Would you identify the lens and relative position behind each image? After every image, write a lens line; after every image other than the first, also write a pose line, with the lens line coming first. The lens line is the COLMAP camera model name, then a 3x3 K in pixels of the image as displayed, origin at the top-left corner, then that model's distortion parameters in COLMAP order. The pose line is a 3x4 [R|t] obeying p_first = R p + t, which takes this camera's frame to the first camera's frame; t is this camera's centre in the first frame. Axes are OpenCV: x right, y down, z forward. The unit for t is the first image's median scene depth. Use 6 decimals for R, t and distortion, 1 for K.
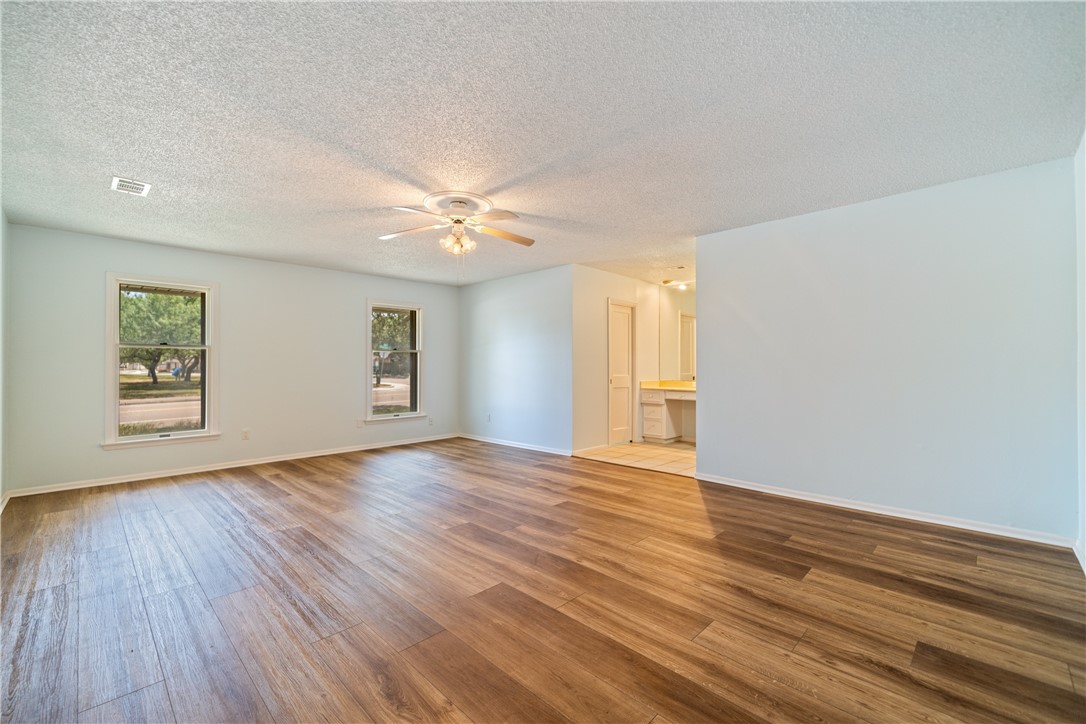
lens RADIAL K [[452.6, 0, 541.3], [0, 452.6, 360.5], [0, 0, 1]] dist [-0.000993, 0.000155]
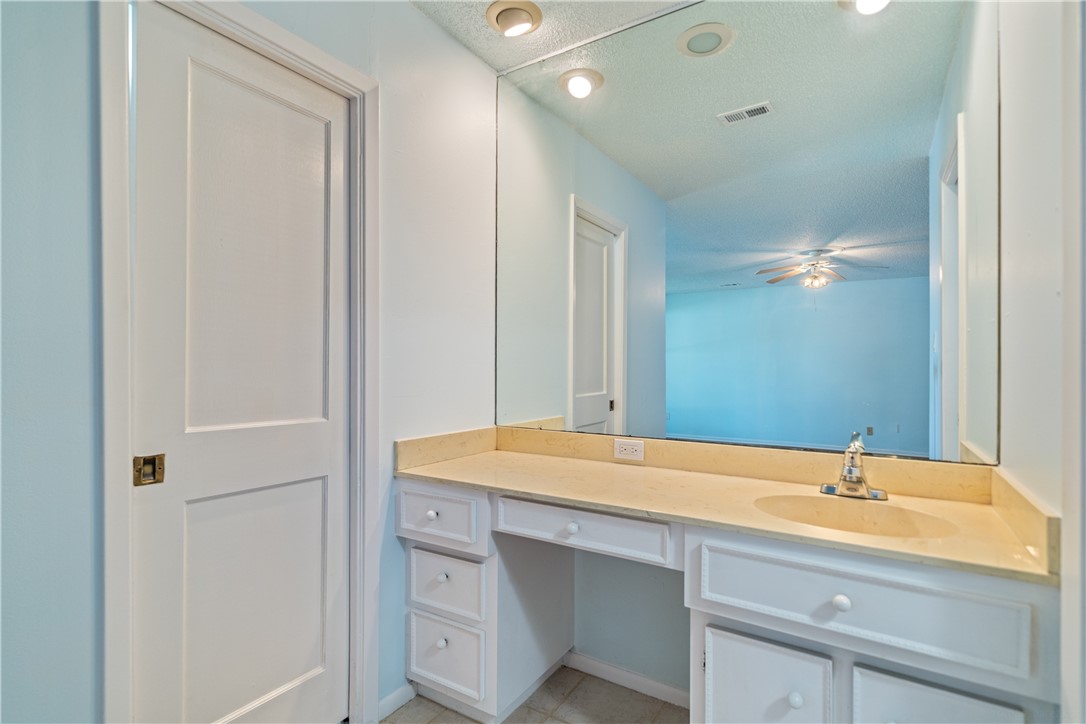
lens RADIAL K [[512.1, 0, 544.1], [0, 512.1, 365.1], [0, 0, 1]] dist [-0.002441, 0.001804]
pose [[0.975374, 0.008634, 0.220387, 0.237853], [-0.010043, 0.999936, 0.005275, 0.006002], [-0.220327, -0.007359, 0.975398, 0.746667]]
